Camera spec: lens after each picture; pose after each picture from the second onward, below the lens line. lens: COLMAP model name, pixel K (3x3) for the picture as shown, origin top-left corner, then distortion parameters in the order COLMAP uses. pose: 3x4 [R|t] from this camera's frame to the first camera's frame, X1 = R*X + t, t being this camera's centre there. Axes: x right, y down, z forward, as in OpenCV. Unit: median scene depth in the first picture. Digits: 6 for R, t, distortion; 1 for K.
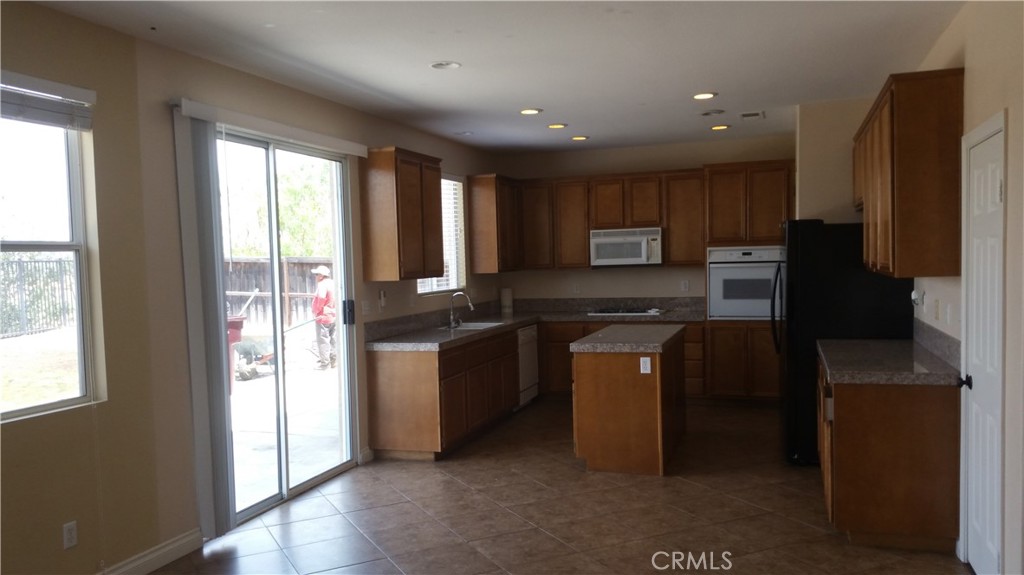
lens RADIAL K [[825.4, 0, 514.2], [0, 825.4, 303.7], [0, 0, 1]] dist [0.141855, -0.327447]
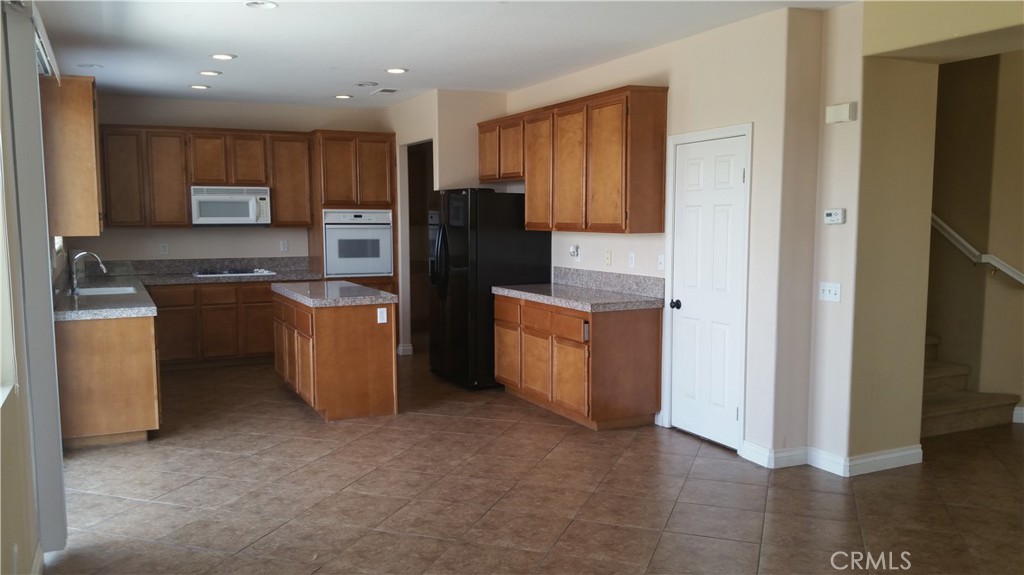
lens RADIAL K [[825.4, 0, 514.2], [0, 825.4, 303.7], [0, 0, 1]] dist [0.141855, -0.327447]
pose [[0.717015, -0.048057, 0.695399, -0.436171], [0.022277, 0.998691, 0.046047, 0.011806], [-0.696702, -0.017525, 0.717147, 0.093671]]
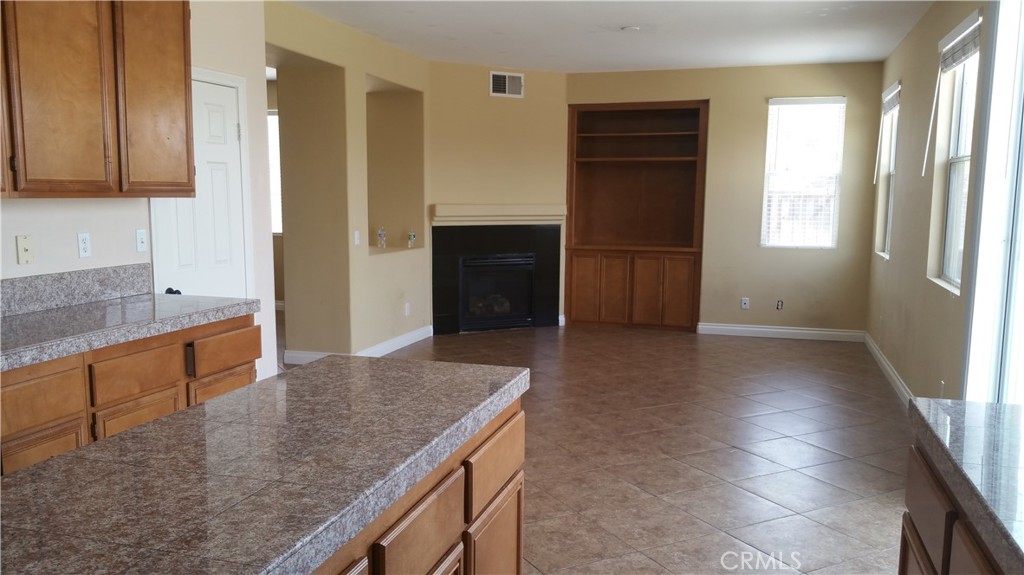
lens RADIAL K [[825.4, 0, 514.2], [0, 825.4, 303.7], [0, 0, 1]] dist [0.141855, -0.327447]
pose [[-0.999425, 0.022305, -0.025544, 0.079882], [0.017129, 0.982128, 0.187433, -0.057351], [0.029268, 0.186888, -0.981945, 1.321520]]
